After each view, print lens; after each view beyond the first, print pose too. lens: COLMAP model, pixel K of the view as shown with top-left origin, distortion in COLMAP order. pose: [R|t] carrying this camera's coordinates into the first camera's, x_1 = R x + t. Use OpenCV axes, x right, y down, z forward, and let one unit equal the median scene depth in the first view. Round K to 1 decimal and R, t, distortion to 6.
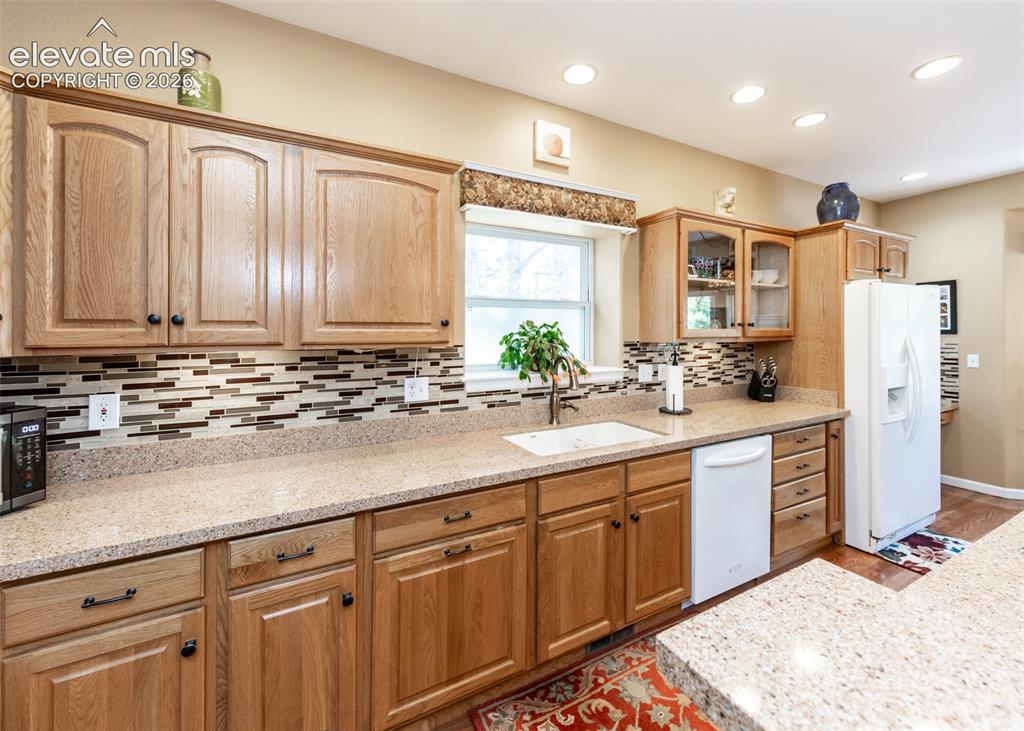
lens RADIAL K [[429.8, 0, 520.2], [0, 429.8, 335.6], [0, 0, 1]] dist [0.002757, -0.000489]
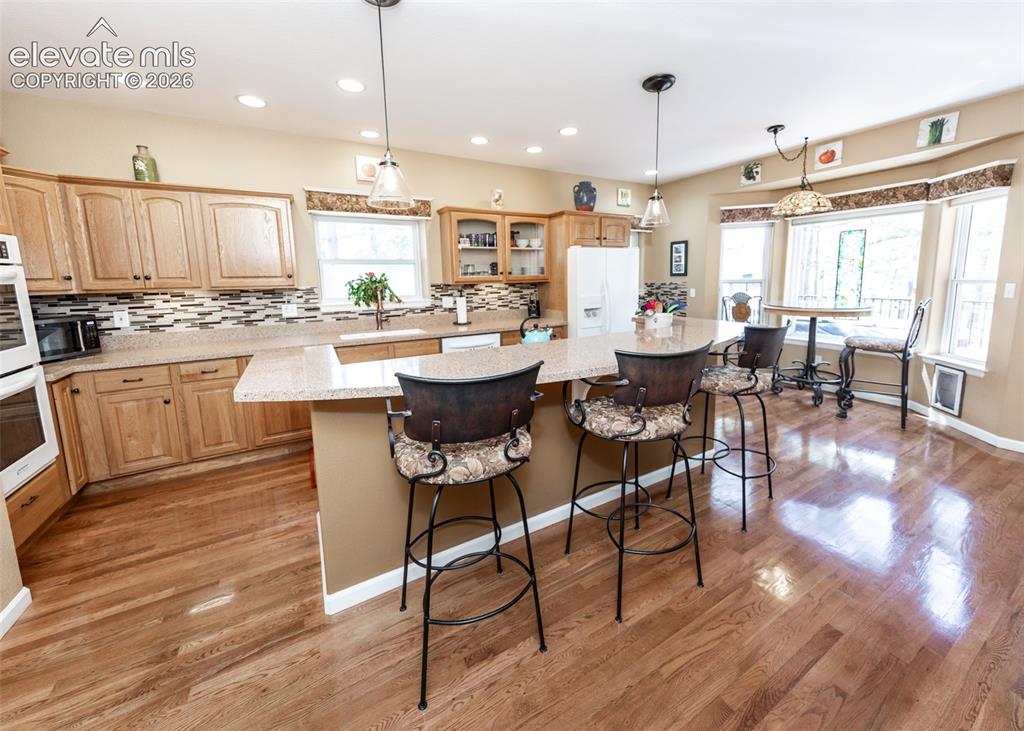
lens RADIAL K [[397.8, 0, 540.5], [0, 397.8, 334.1], [0, 0, 1]] dist [0.002531, 0.000089]
pose [[0.998931, -0.018118, 0.042534, 0.778024], [0.011989, 0.990055, 0.140172, -0.006324], [-0.044651, -0.139512, 0.989213, -0.804048]]
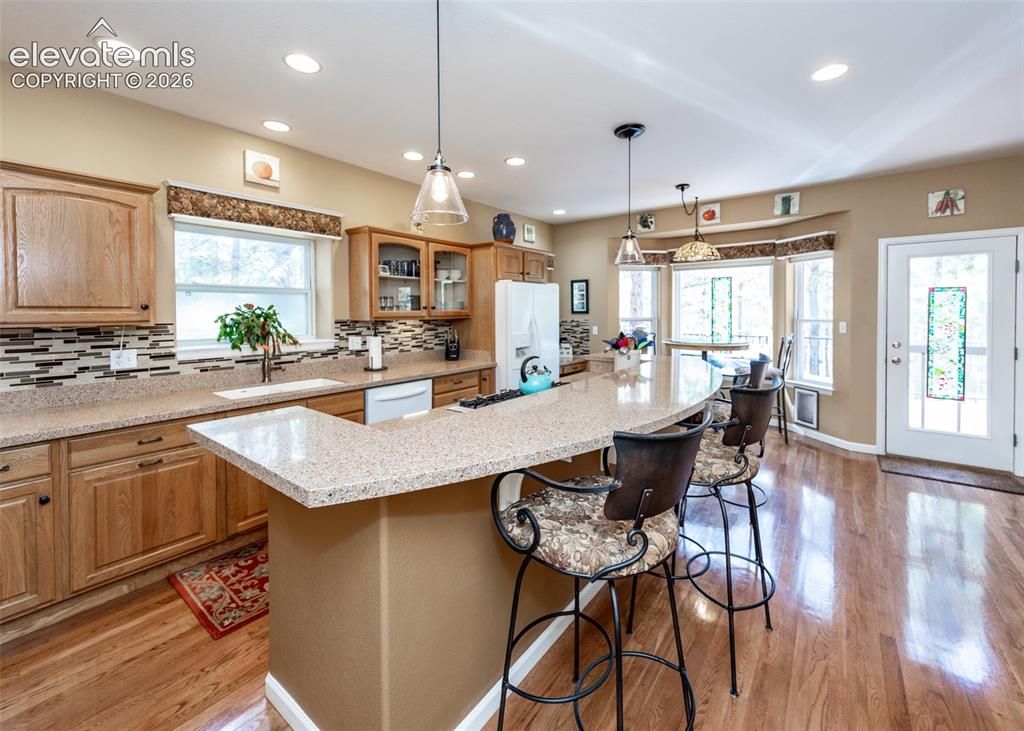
lens RADIAL K [[426.6, 0, 535.1], [0, 426.6, 324.5], [0, 0, 1]] dist [0.001832, -0.000463]
pose [[0.901865, -0.011725, 0.431859, 0.292296], [0.001351, 0.999703, 0.024320, -0.004112], [-0.432017, -0.021350, 0.901613, -0.613666]]
